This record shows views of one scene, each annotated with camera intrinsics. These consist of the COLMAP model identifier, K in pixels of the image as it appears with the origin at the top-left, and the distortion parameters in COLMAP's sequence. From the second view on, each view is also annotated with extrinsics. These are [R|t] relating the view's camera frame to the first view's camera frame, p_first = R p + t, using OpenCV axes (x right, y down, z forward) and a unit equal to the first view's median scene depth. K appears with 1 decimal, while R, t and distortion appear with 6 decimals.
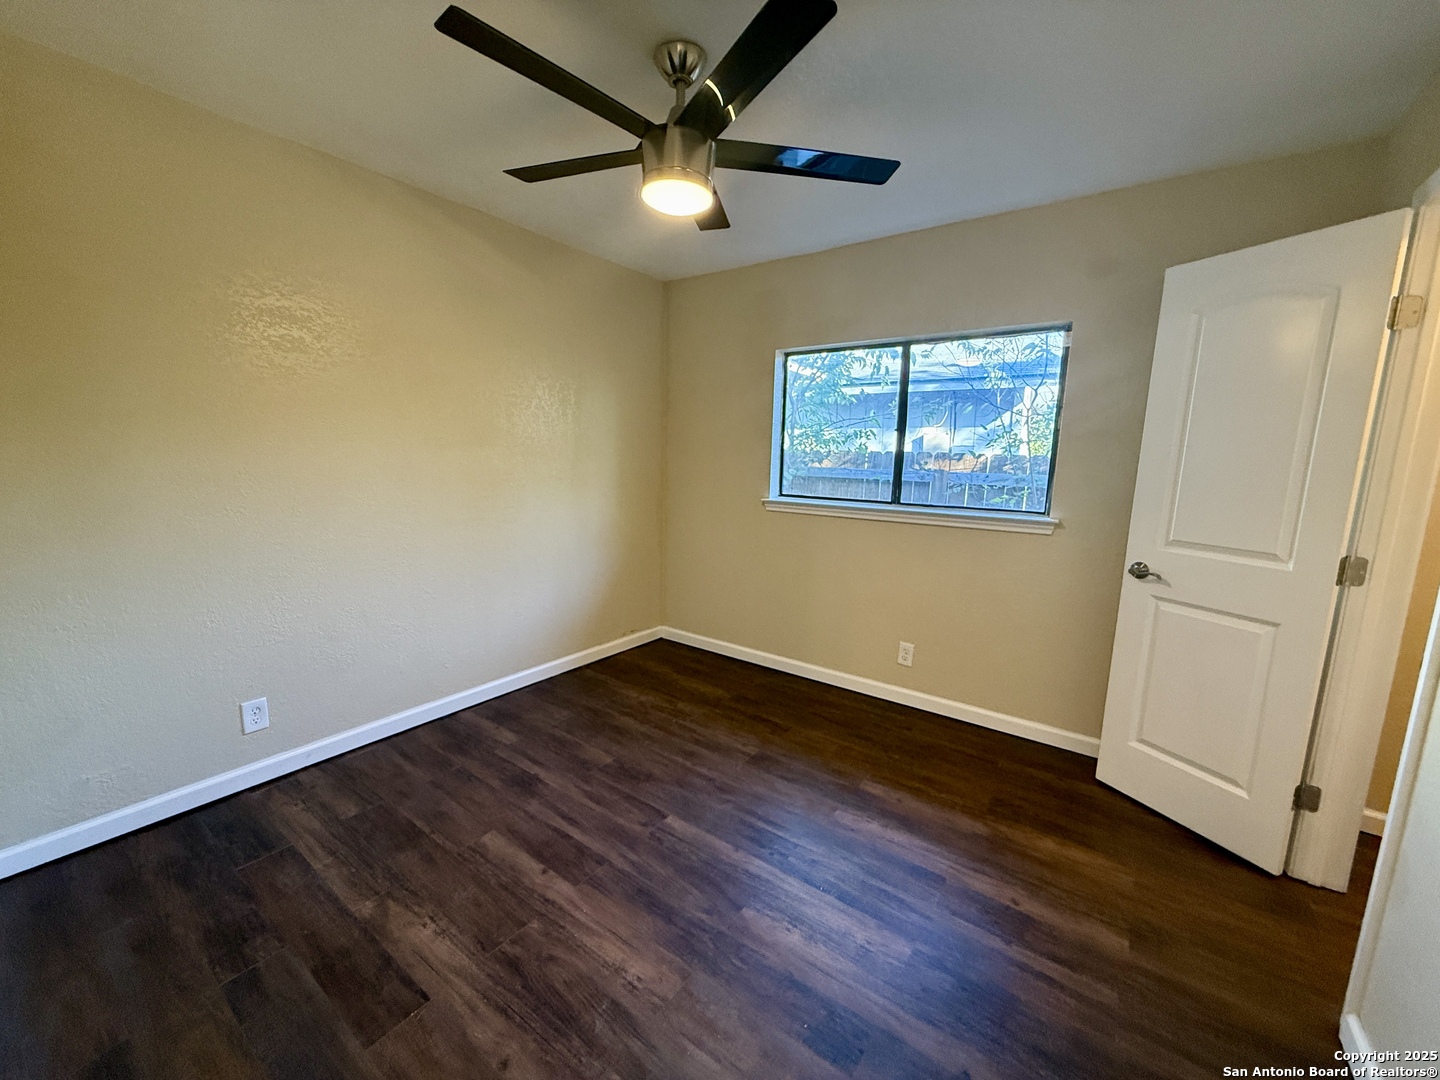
lens RADIAL K [[575.4, 0, 718.5], [0, 575.4, 543.2], [0, 0, 1]] dist [0.003022, -0.000108]
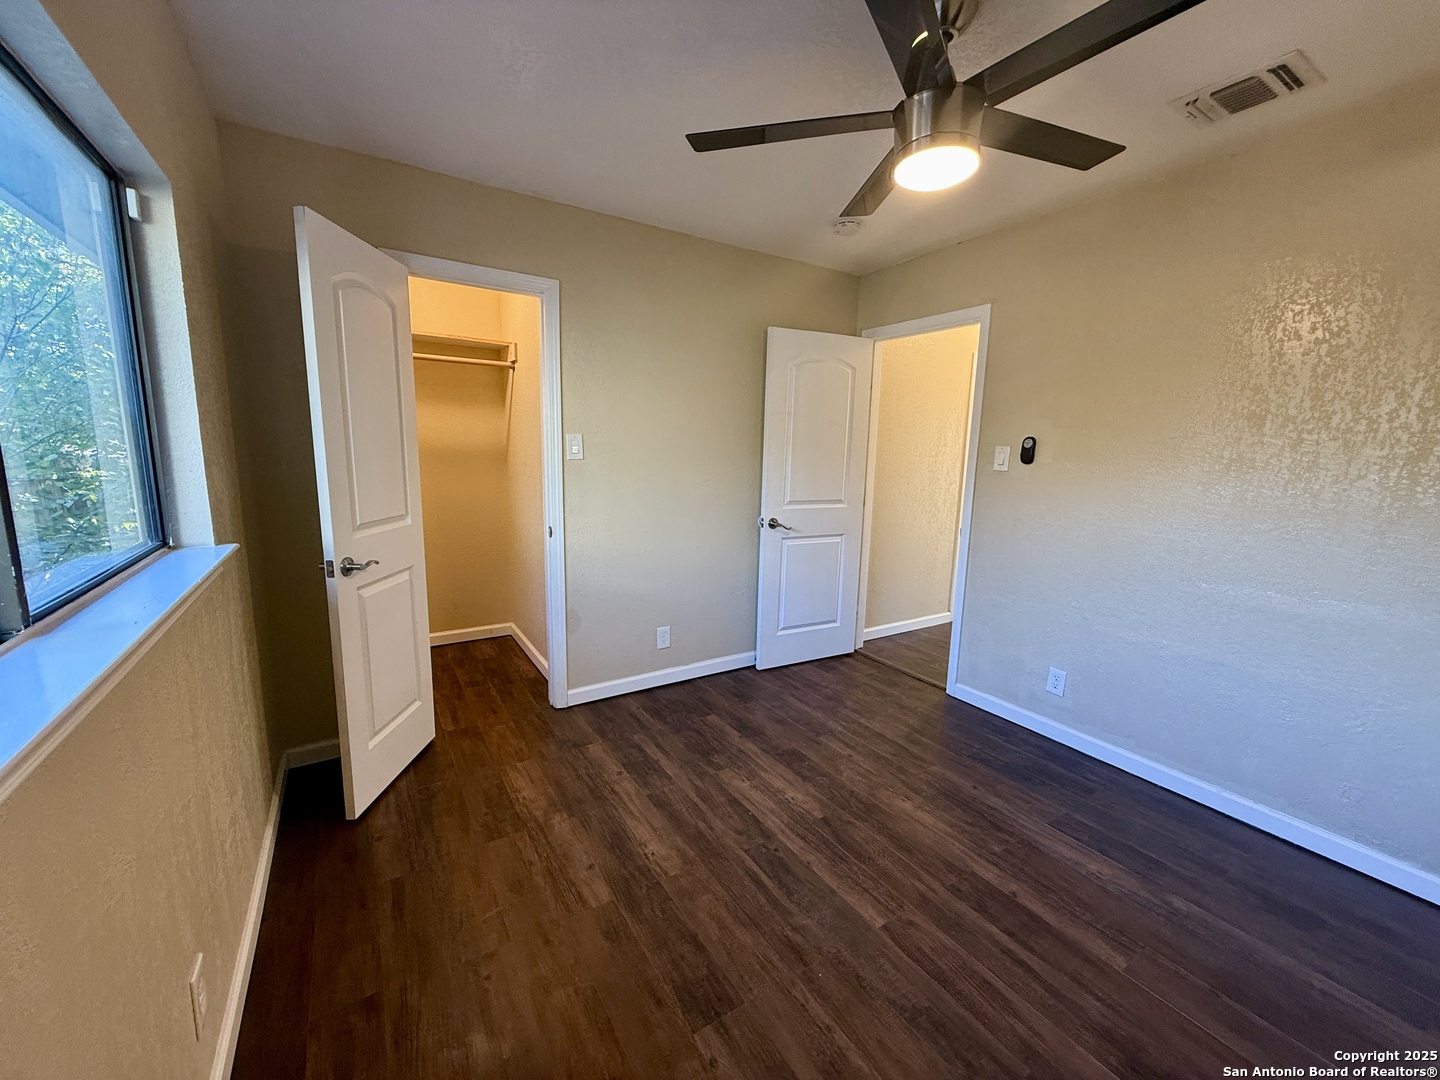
lens RADIAL K [[575.4, 0, 719.3], [0, 575.4, 538.2], [0, 0, 1]] dist [0.003022, -0.000108]
pose [[-0.929929, -0.101160, 0.353551, -0.115058], [0.014779, 0.950362, 0.310794, -0.289247], [-0.367442, 0.294242, -0.882275, 1.737343]]
